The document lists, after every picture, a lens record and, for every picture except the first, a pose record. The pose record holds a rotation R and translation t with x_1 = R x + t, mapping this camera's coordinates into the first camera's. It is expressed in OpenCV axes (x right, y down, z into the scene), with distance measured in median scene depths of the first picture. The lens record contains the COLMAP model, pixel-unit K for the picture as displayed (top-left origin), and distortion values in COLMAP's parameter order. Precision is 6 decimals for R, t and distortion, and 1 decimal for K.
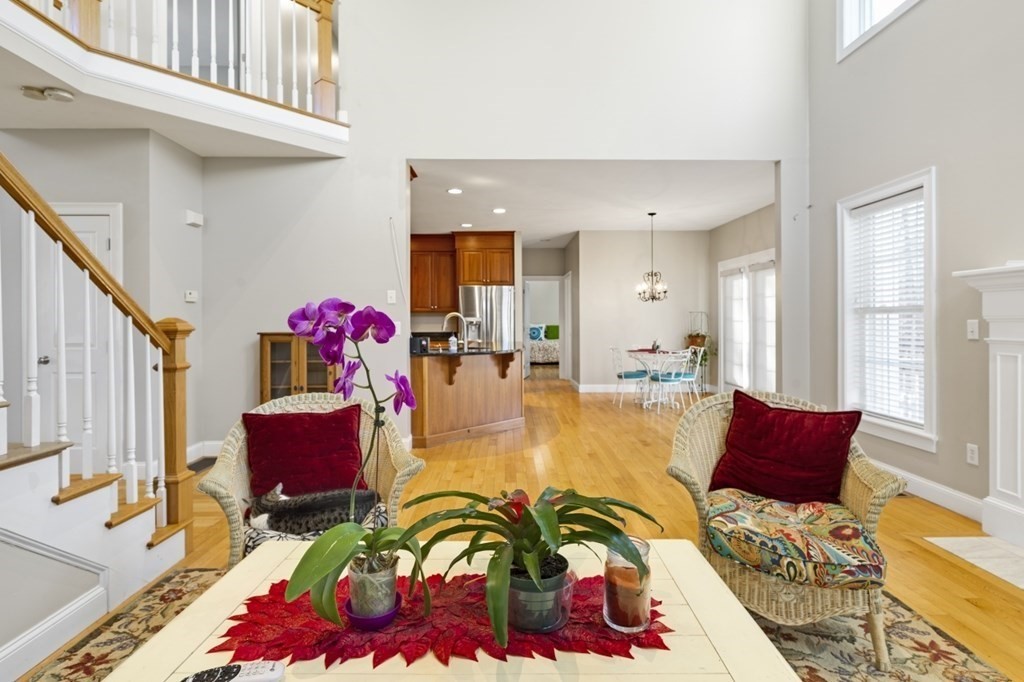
lens RADIAL K [[535.9, 0, 512.0], [0, 535.9, 323.2], [0, 0, 1]] dist [-0.001336, -0.000019]
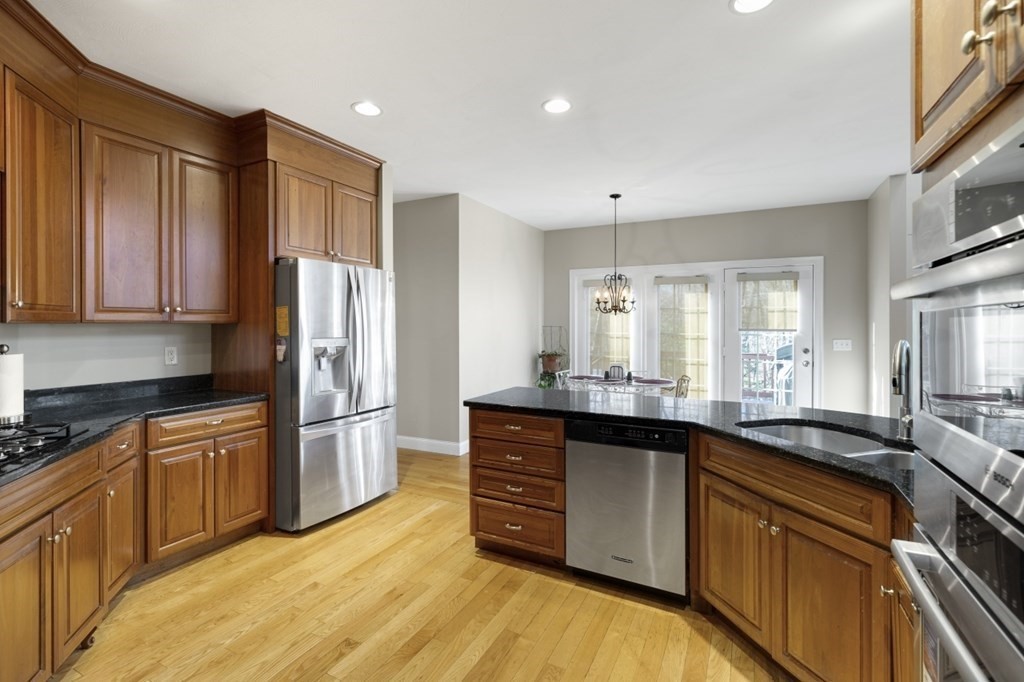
lens RADIAL K [[462.1, 0, 512.4], [0, 462.1, 324.8], [0, 0, 1]] dist [-0.000816, -0.000153]
pose [[0.462034, -0.000450, 0.886862, -0.628009], [0.004467, 0.999988, -0.001819, -0.039214], [-0.886851, 0.004802, 0.462030, 1.363973]]
